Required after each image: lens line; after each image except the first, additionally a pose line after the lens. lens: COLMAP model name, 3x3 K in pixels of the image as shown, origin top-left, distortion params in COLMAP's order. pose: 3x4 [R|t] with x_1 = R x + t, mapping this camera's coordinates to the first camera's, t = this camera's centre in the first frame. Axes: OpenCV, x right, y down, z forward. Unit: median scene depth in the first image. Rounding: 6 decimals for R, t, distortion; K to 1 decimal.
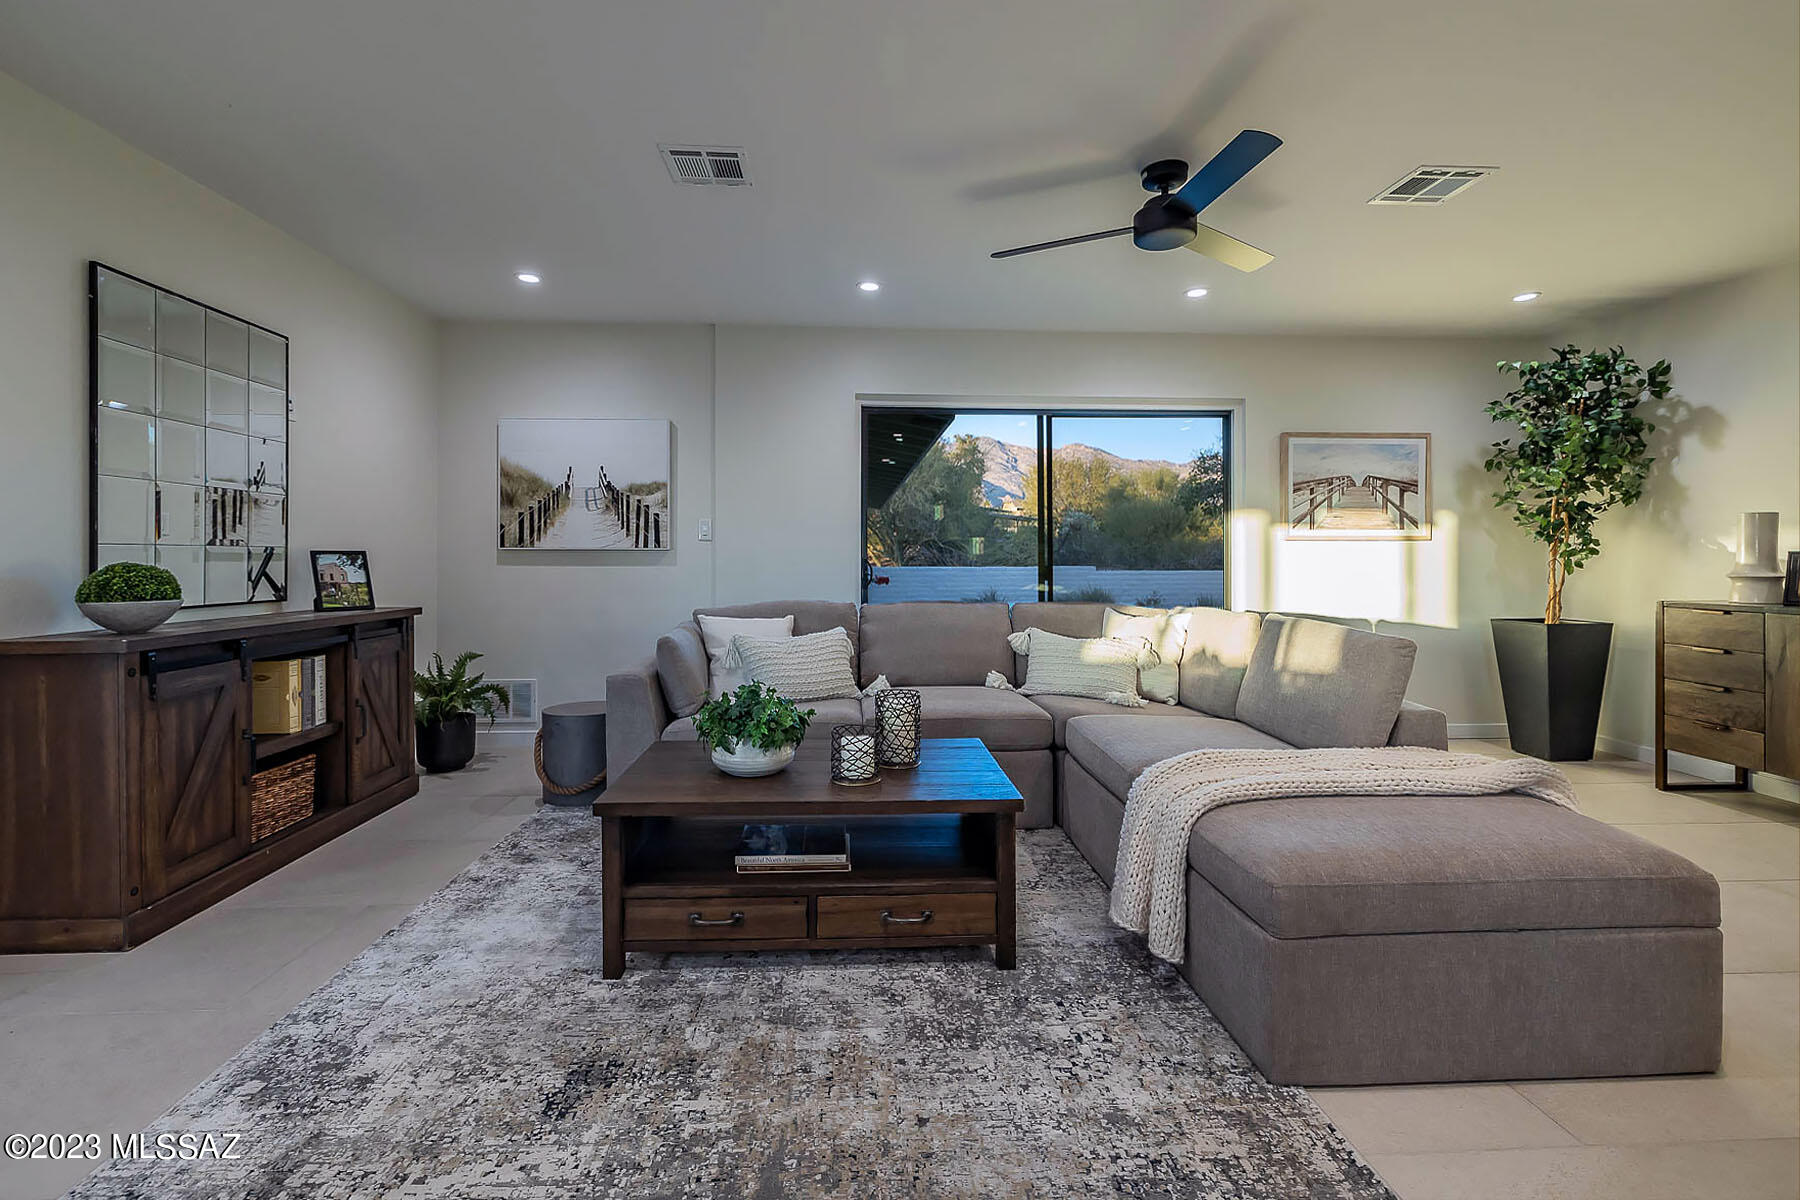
lens RADIAL K [[811.3, 0, 888.7], [0, 811.3, 558.9], [0, 0, 1]] dist [0.002601, -0.001226]
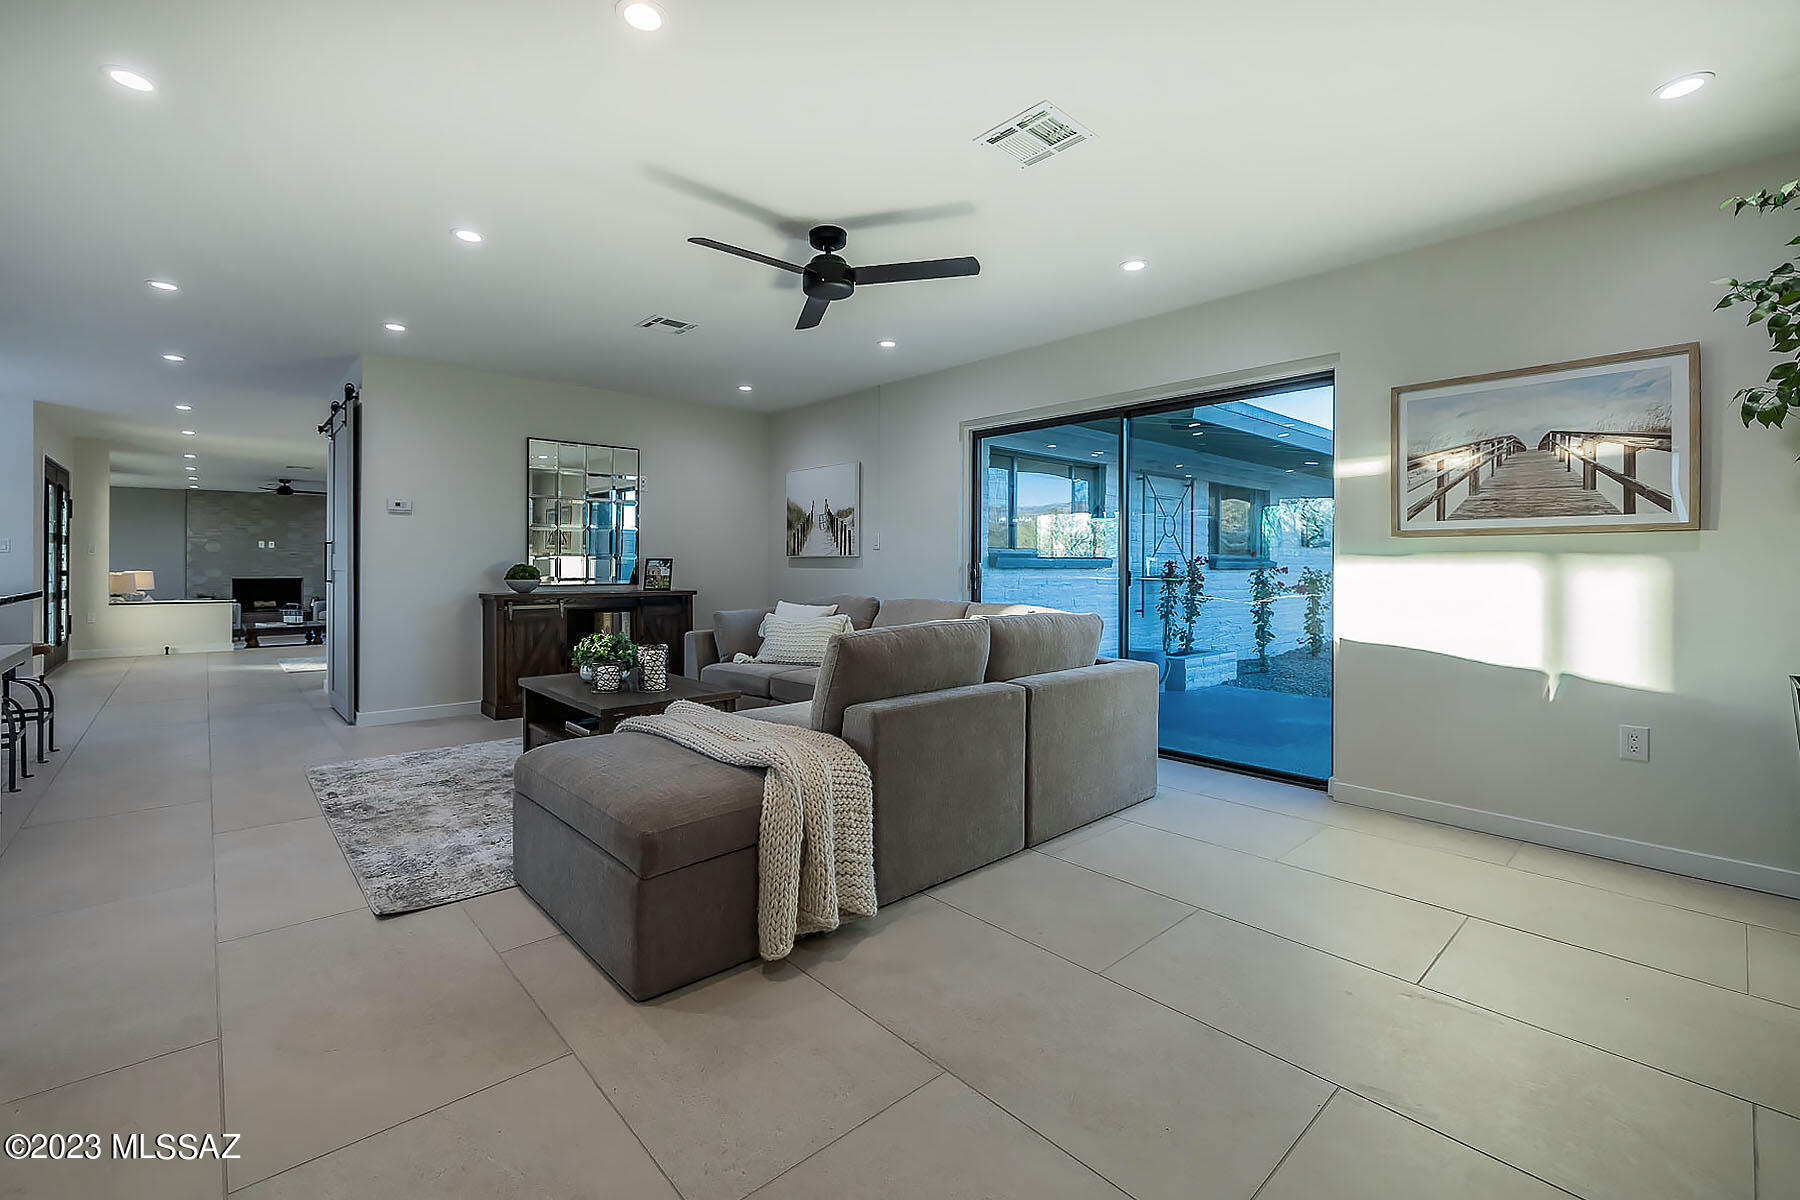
lens RADIAL K [[769.2, 0, 859.2], [0, 769.2, 562.8], [0, 0, 1]] dist [0.000696, -0.000448]
pose [[0.609930, -0.000729, -0.792455, 0.763033], [-0.004098, 0.999983, -0.004074, 0.004102], [0.792445, 0.005732, 0.609917, 0.215171]]
